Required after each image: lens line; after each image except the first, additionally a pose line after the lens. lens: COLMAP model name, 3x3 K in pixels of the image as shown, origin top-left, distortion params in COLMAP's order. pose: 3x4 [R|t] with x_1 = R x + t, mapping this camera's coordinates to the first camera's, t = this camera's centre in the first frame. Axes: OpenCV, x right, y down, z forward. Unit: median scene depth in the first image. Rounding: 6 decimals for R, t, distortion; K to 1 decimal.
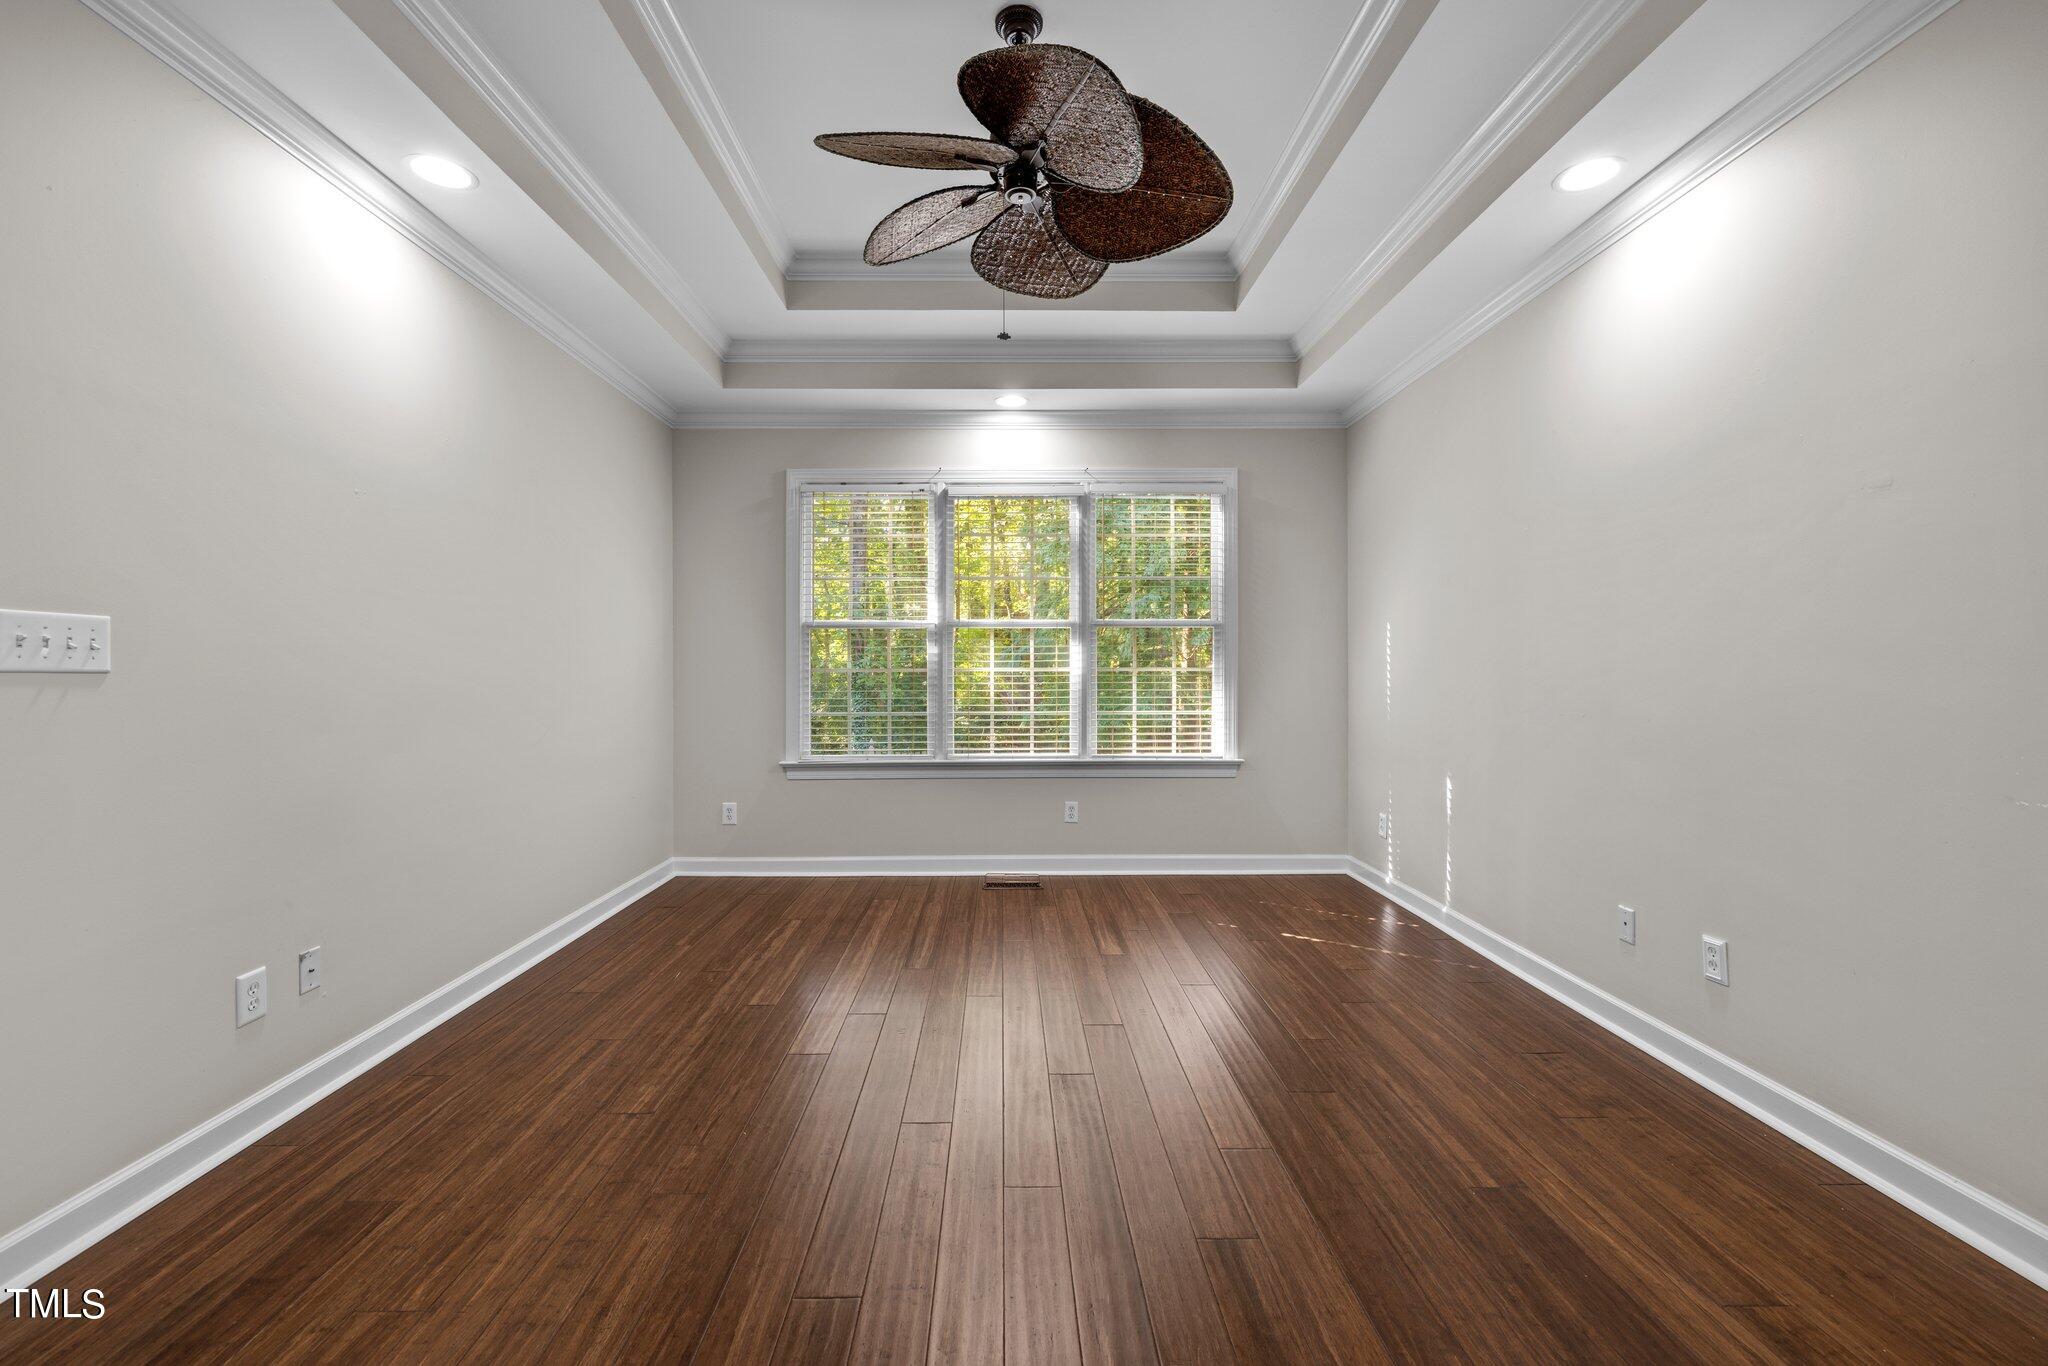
lens RADIAL K [[855.9, 0, 1018.4], [0, 855.9, 674.6], [0, 0, 1]] dist [-0.001689, -0.000201]
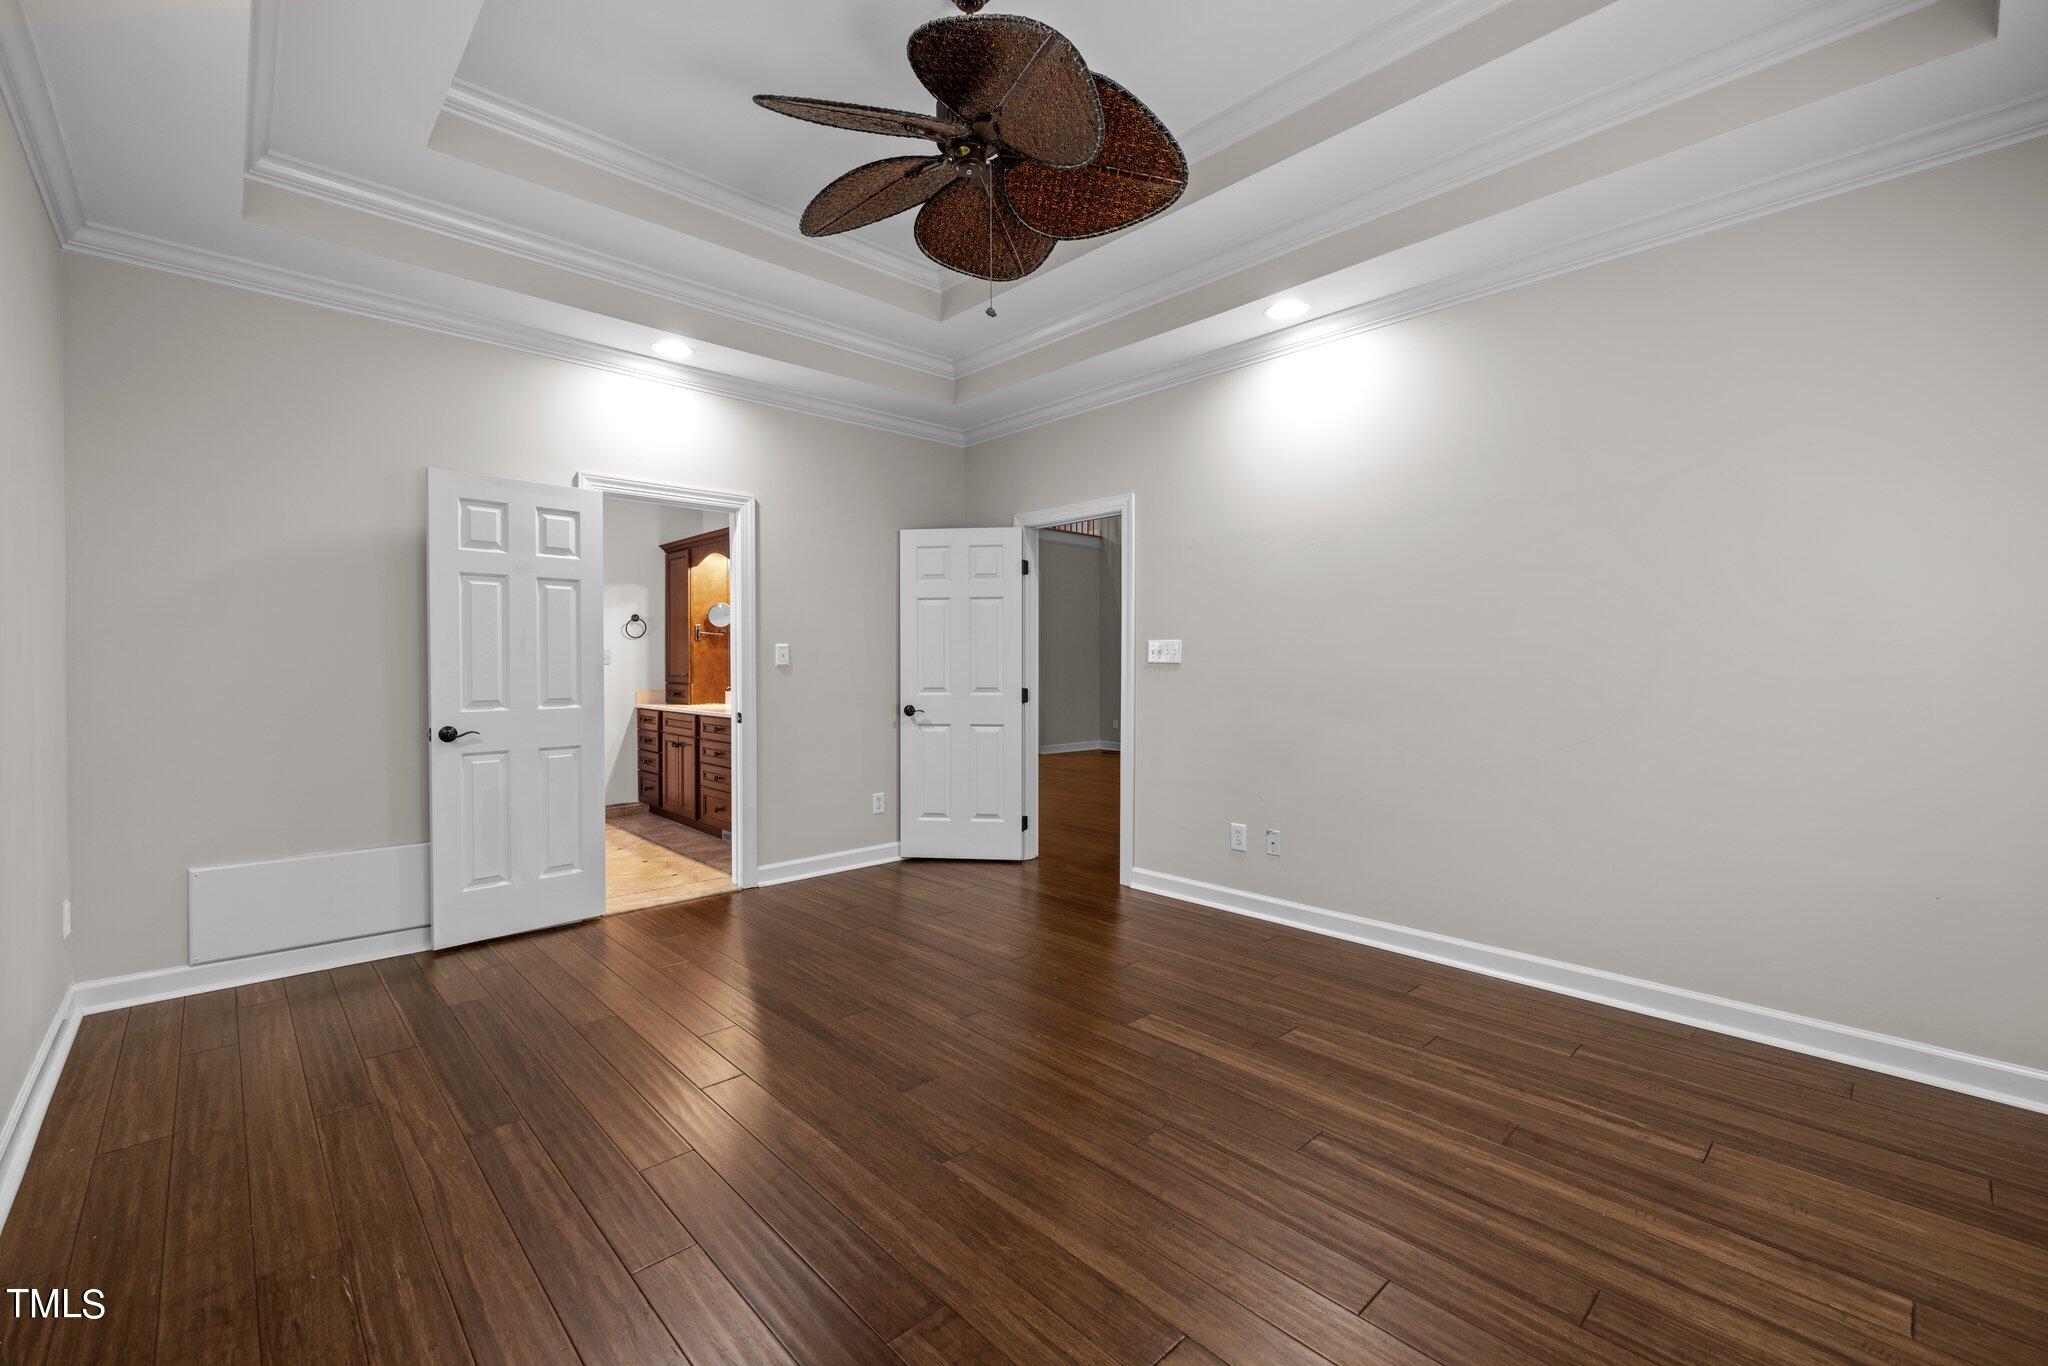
lens RADIAL K [[855.9, 0, 1018.4], [0, 855.9, 674.6], [0, 0, 1]] dist [-0.001689, -0.000201]
pose [[-0.738799, 0.012616, -0.673808, 0.467320], [-0.003286, 0.999745, 0.022321, -0.013985], [0.673918, 0.018705, -0.738569, 1.326830]]
